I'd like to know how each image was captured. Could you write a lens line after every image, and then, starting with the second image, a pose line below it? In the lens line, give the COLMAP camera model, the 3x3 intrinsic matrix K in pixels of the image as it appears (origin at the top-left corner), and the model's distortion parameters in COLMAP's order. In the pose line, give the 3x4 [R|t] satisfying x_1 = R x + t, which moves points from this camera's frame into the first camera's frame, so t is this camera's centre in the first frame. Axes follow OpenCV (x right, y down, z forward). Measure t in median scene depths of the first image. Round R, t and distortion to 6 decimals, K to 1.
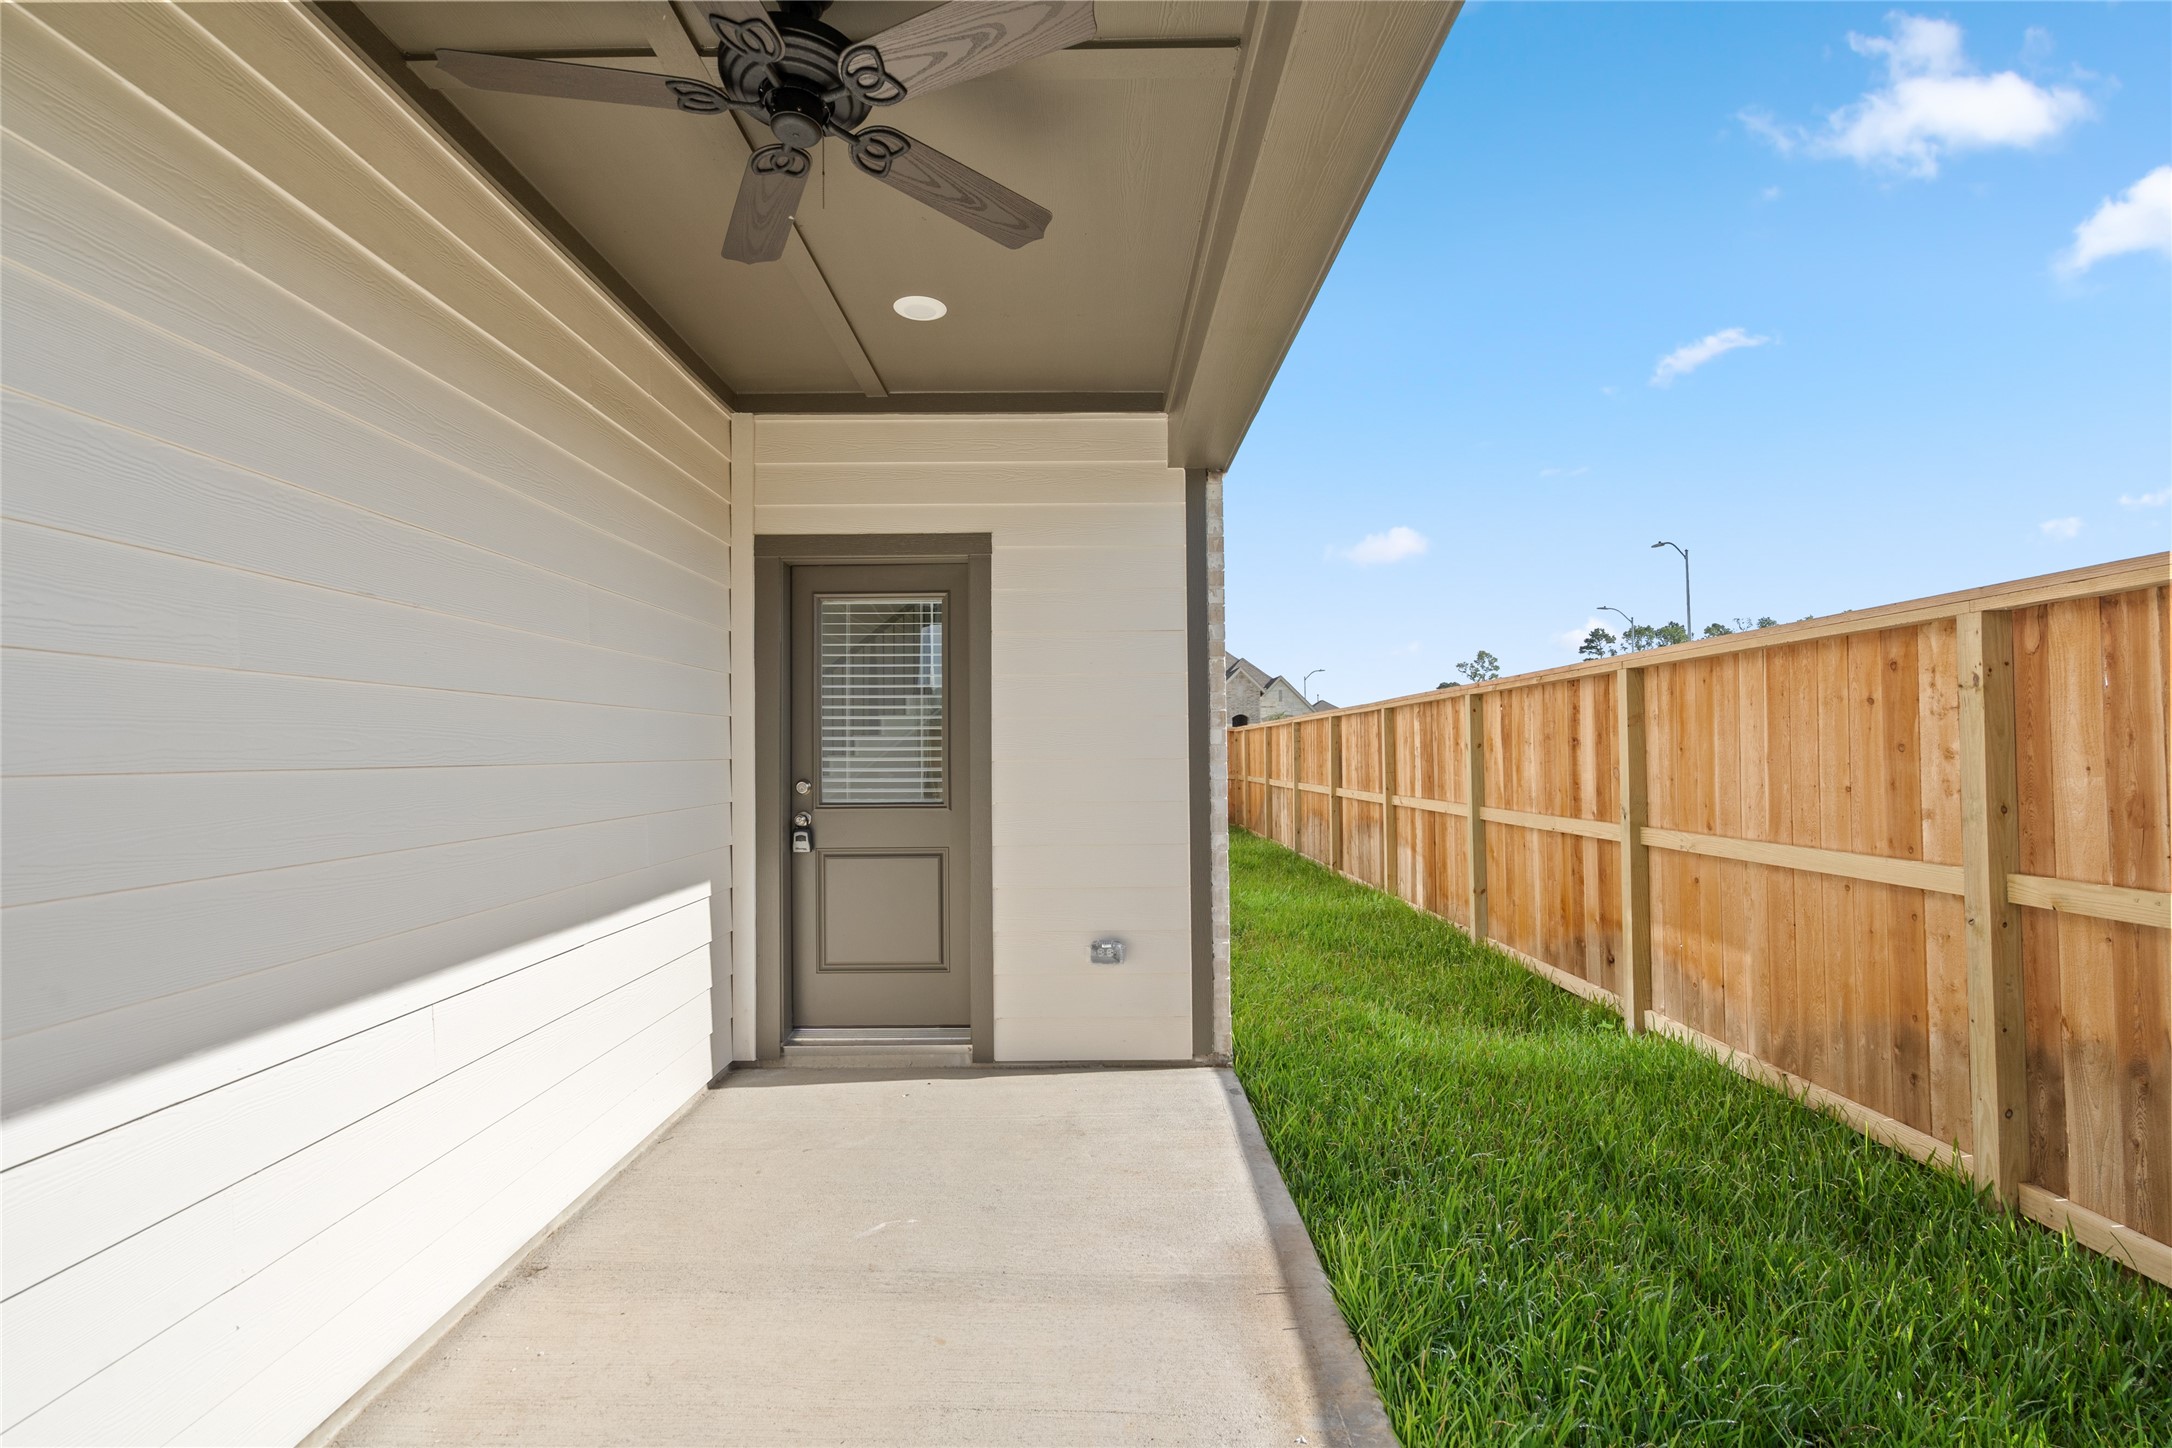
lens RADIAL K [[986.4, 0, 1078.5], [0, 986.4, 721.1], [0, 0, 1]] dist [-0.007940, 0.001717]
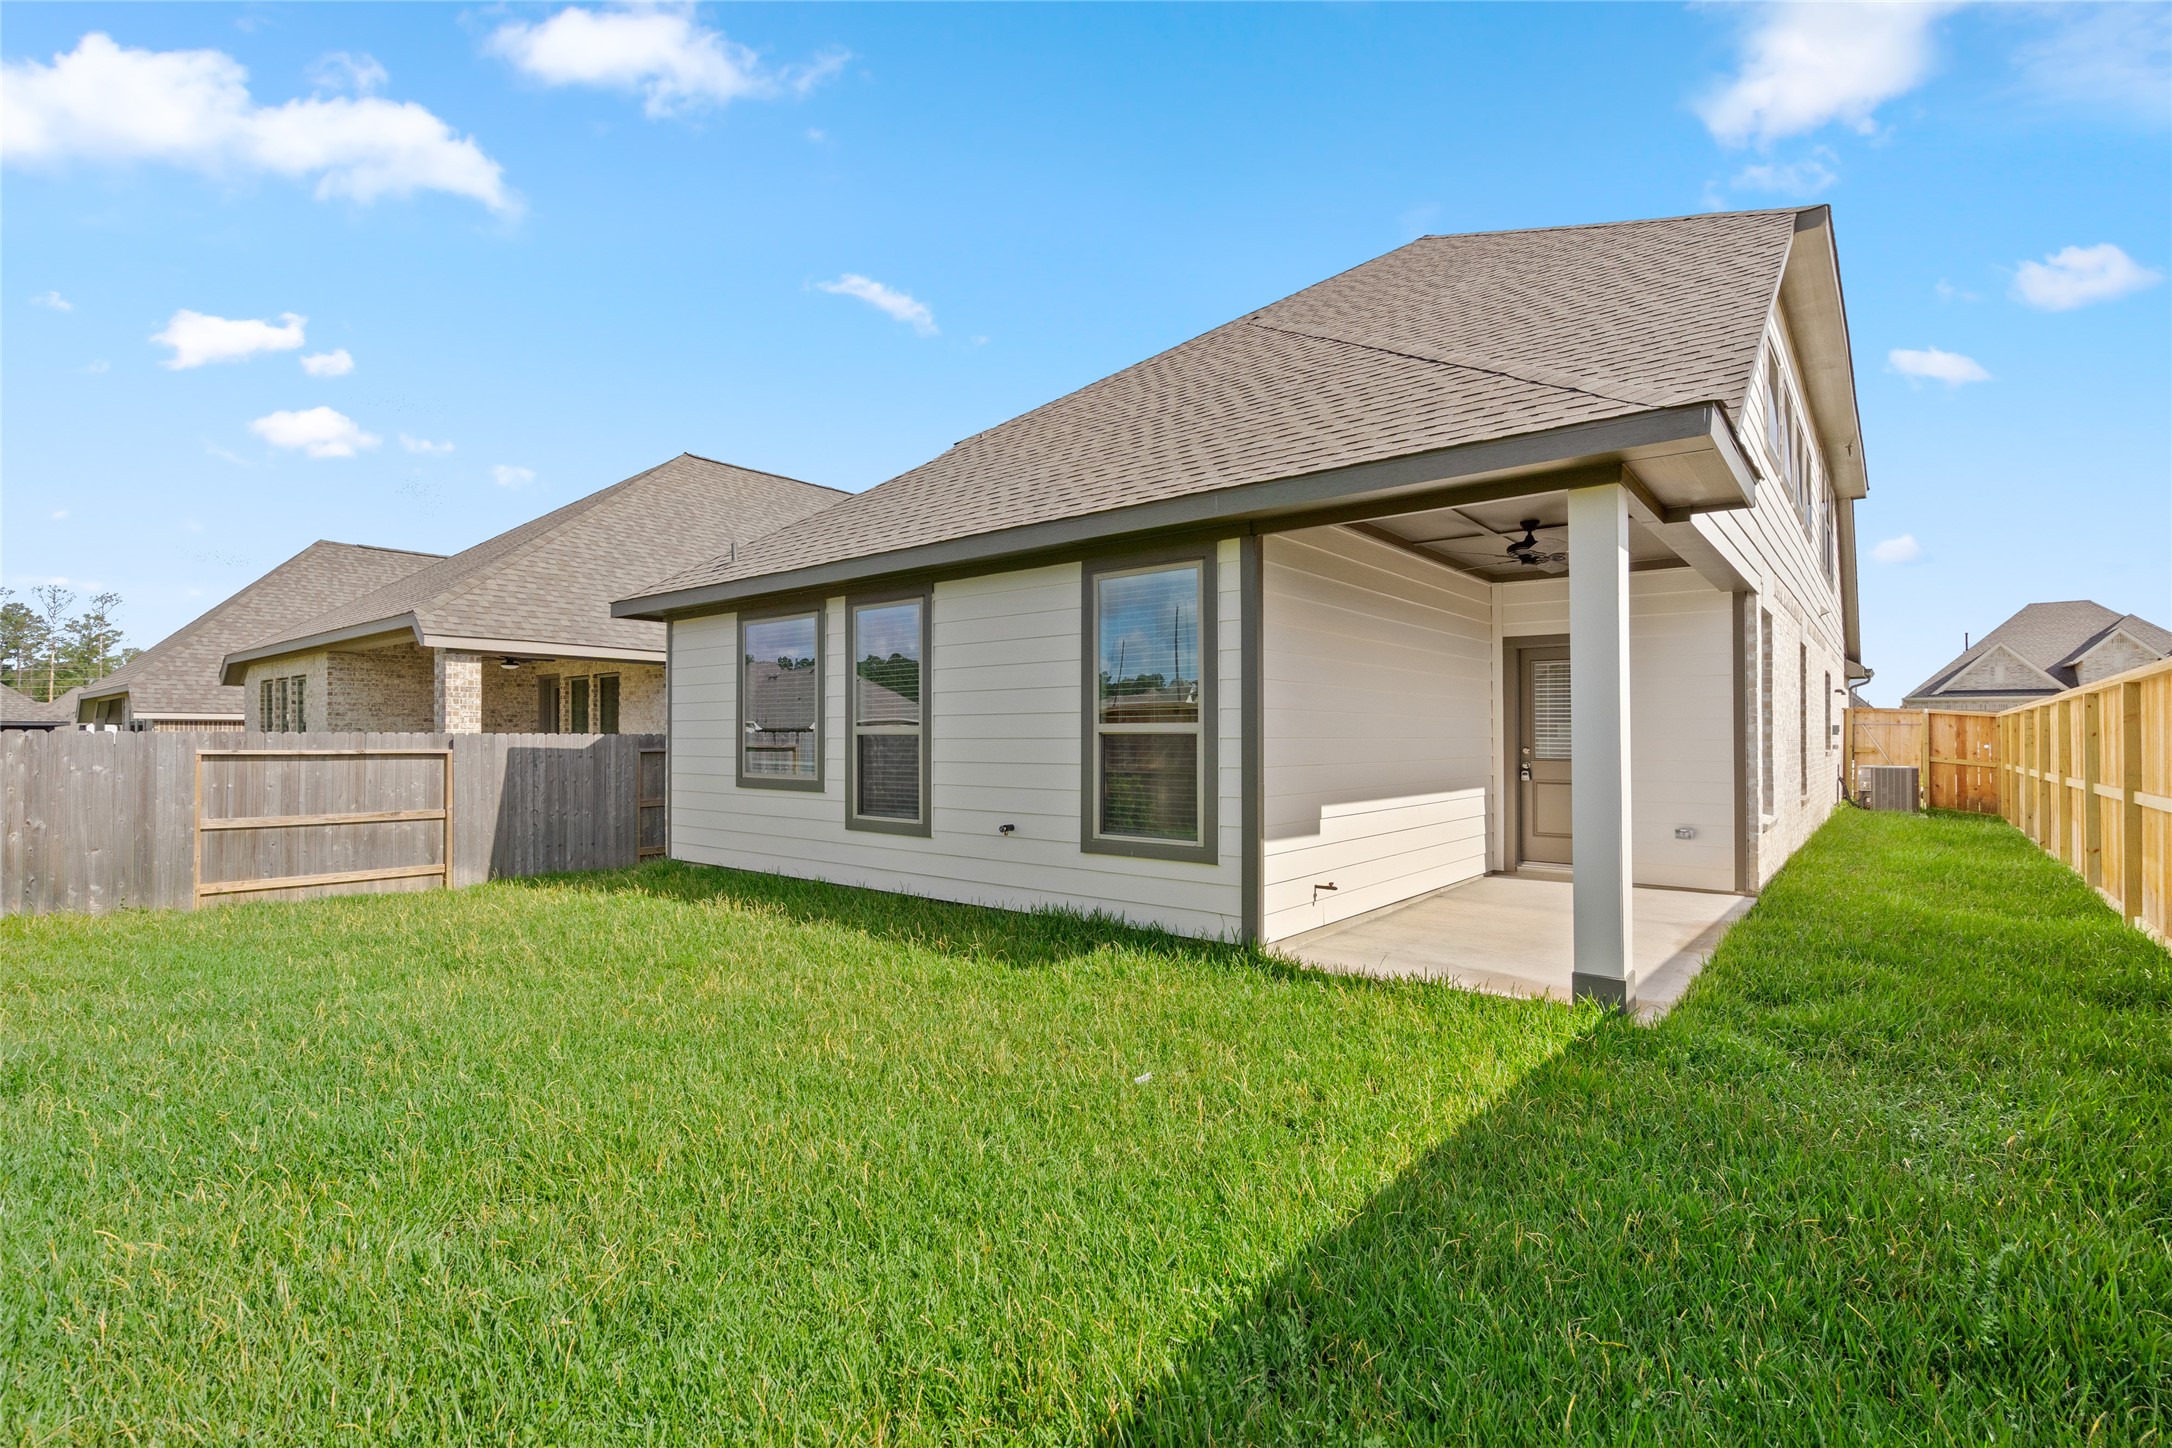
lens RADIAL K [[986.4, 0, 1081.9], [0, 986.4, 729.6], [0, 0, 1]] dist [-0.007940, 0.001717]
pose [[0.761717, 0.000901, -0.647910, 0.388715], [0.003714, 0.999977, 0.005756, 0.003692], [0.647900, -0.006791, 0.761695, -1.313660]]
